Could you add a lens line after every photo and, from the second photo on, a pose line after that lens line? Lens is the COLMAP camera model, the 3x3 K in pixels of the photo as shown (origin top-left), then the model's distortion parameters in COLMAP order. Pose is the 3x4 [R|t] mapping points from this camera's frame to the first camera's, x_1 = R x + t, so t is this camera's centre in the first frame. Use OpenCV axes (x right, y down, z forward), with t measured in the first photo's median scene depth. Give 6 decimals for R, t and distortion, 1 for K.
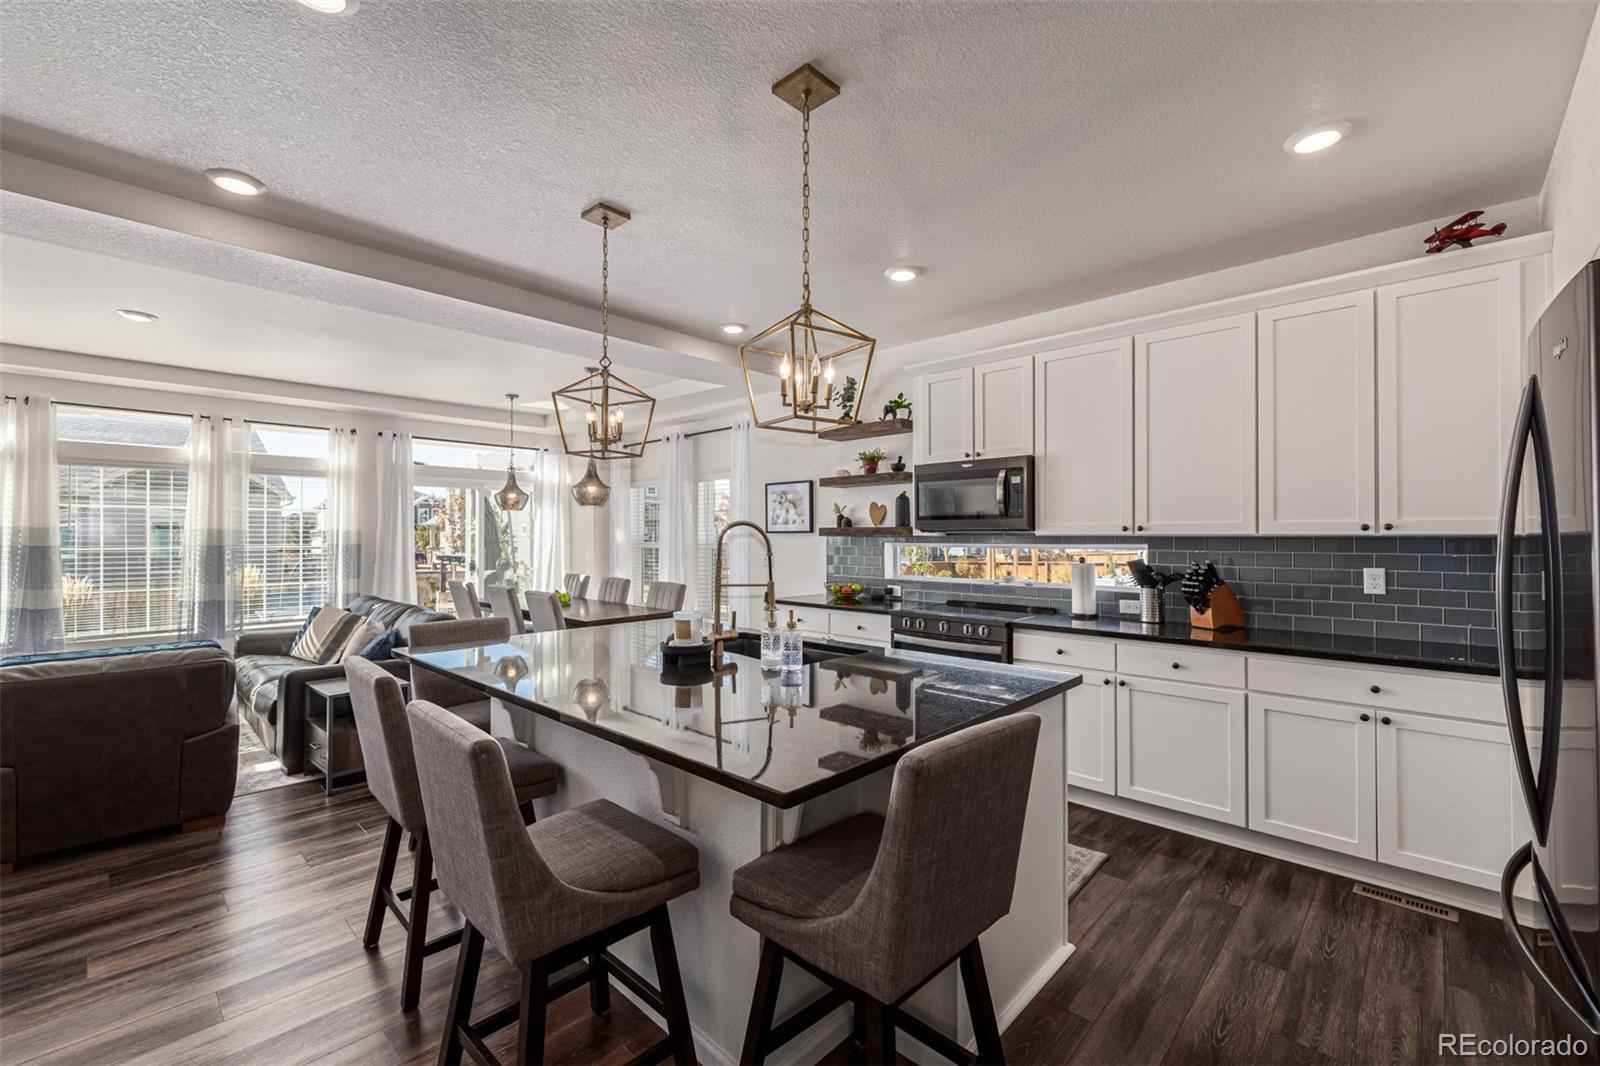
lens RADIAL K [[669.1, 0, 805.9], [0, 669.1, 529.4], [0, 0, 1]] dist [0.001435, -0.000790]
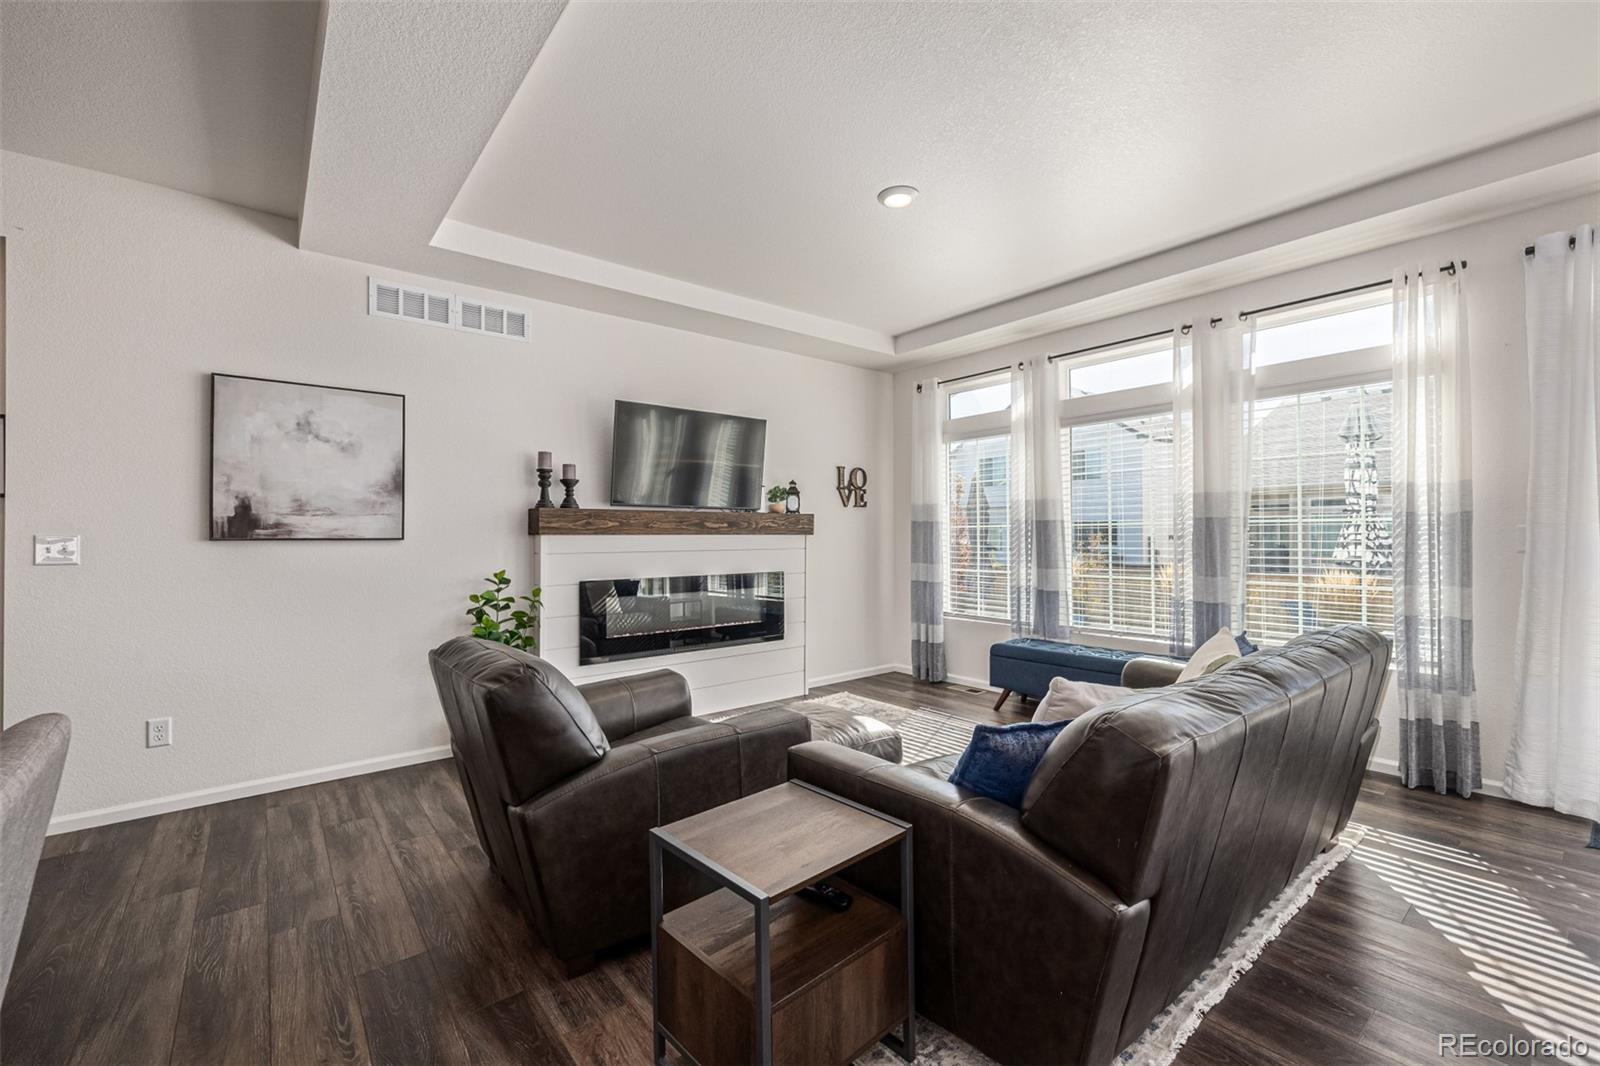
lens RADIAL K [[669.1, 0, 800.0], [0, 669.1, 530.6], [0, 0, 1]] dist [0.001435, -0.000790]
pose [[-0.131862, -0.007551, -0.991239, -0.212034], [0.014474, 0.999850, -0.009542, 0.043869], [0.991162, -0.015606, -0.131733, 0.815188]]
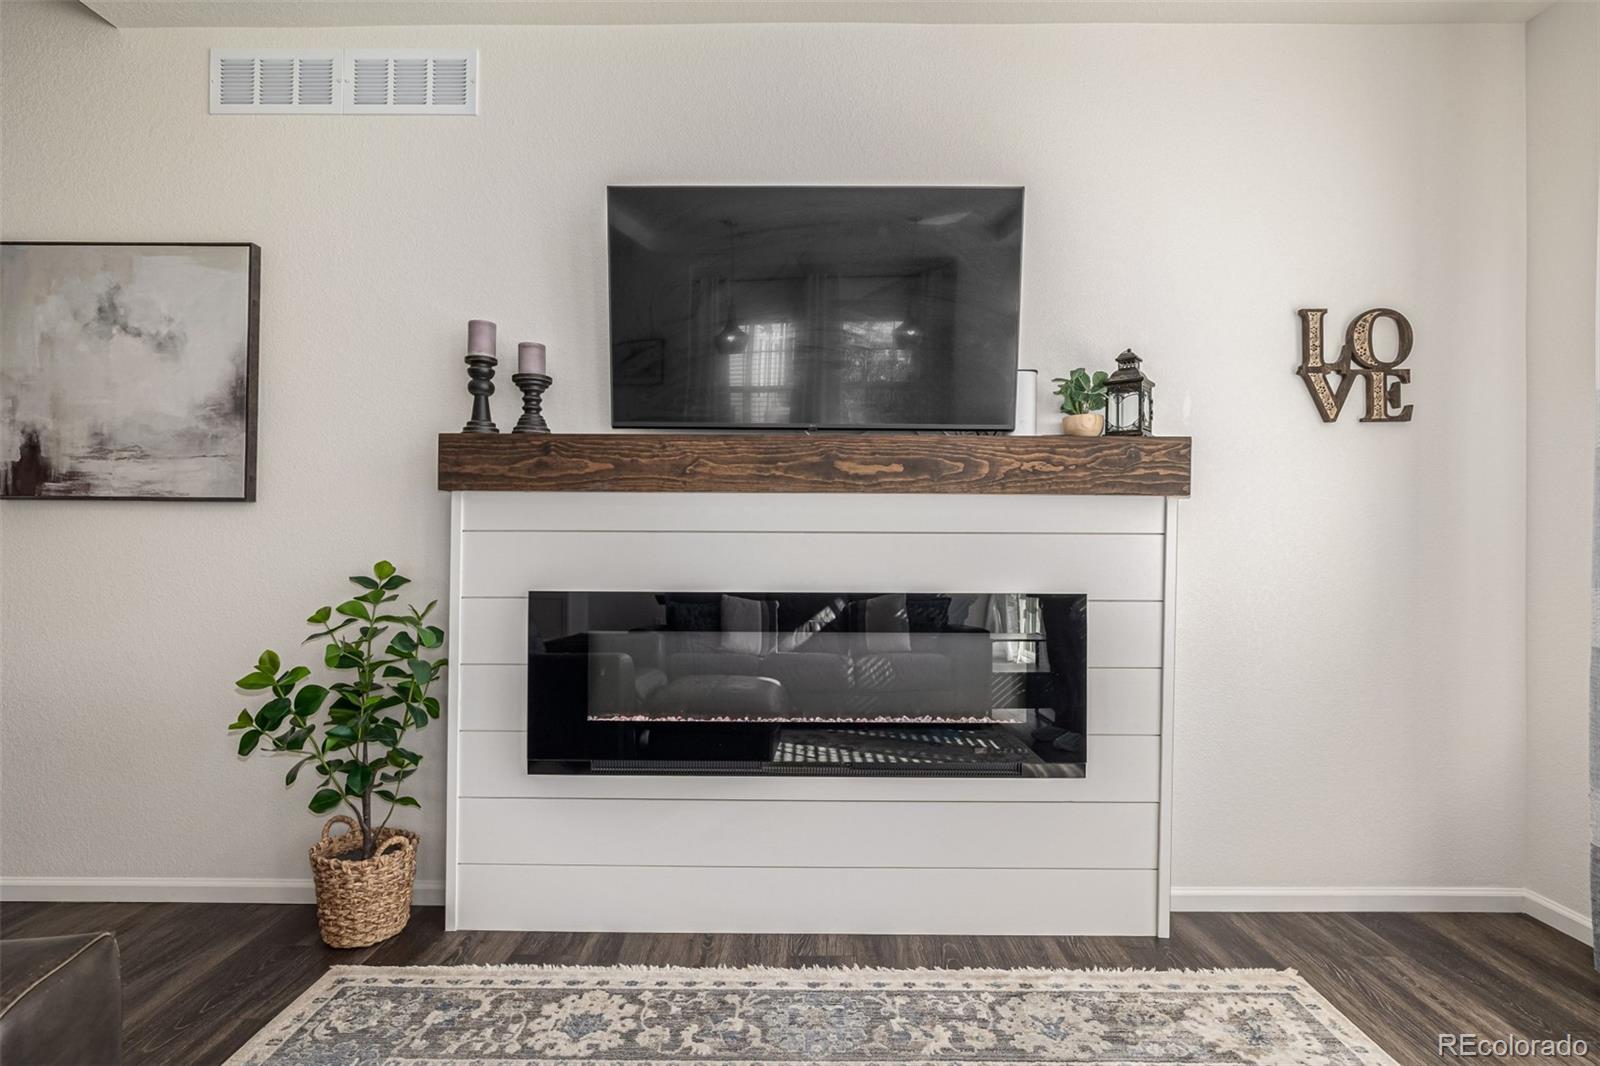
lens RADIAL K [[752.9, 0, 791.7], [0, 752.9, 541.1], [0, 0, 1]] dist [-0.009295, 0.004537]
pose [[-0.732418, -0.005980, -0.680829, -0.788102], [0.001262, 0.999948, -0.010141, 0.069422], [0.680854, -0.008287, -0.732372, 0.852172]]
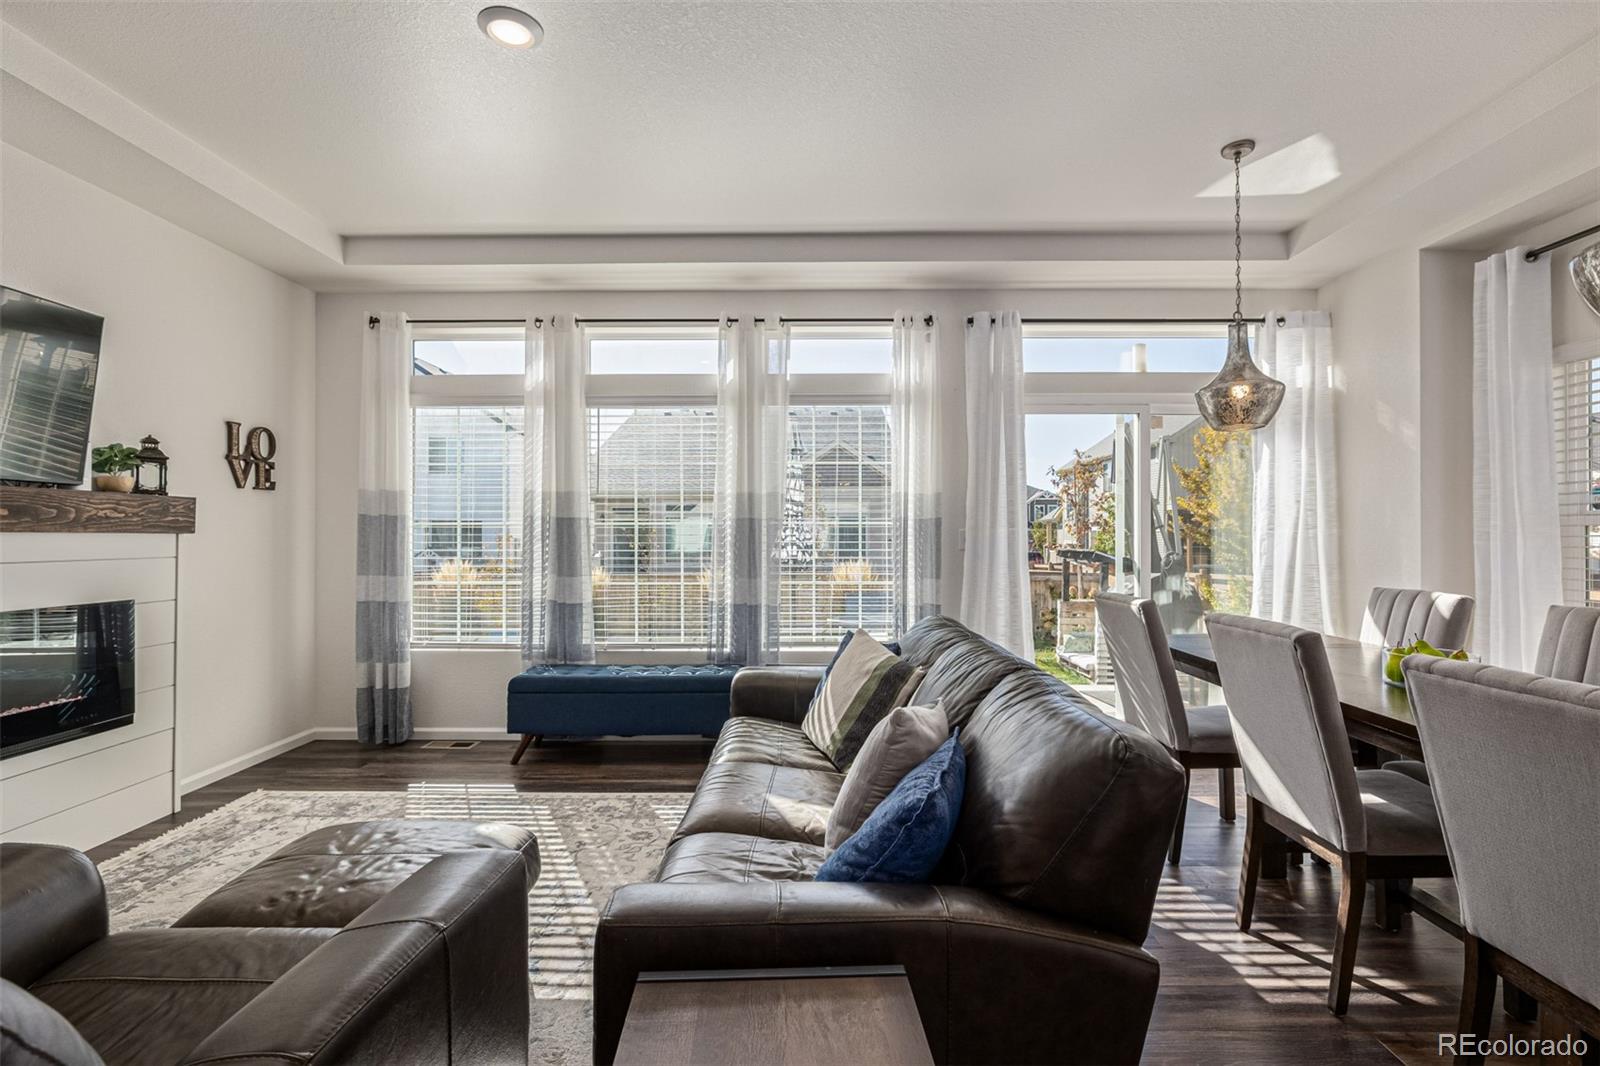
lens RADIAL K [[752.9, 0, 802.3], [0, 752.9, 530.0], [0, 0, 1]] dist [-0.009295, 0.004537]
pose [[0.678513, -0.005260, -0.734569, -0.371724], [0.007281, 0.999973, -0.000435, 0.042077], [0.734552, -0.005053, 0.678534, 0.646362]]
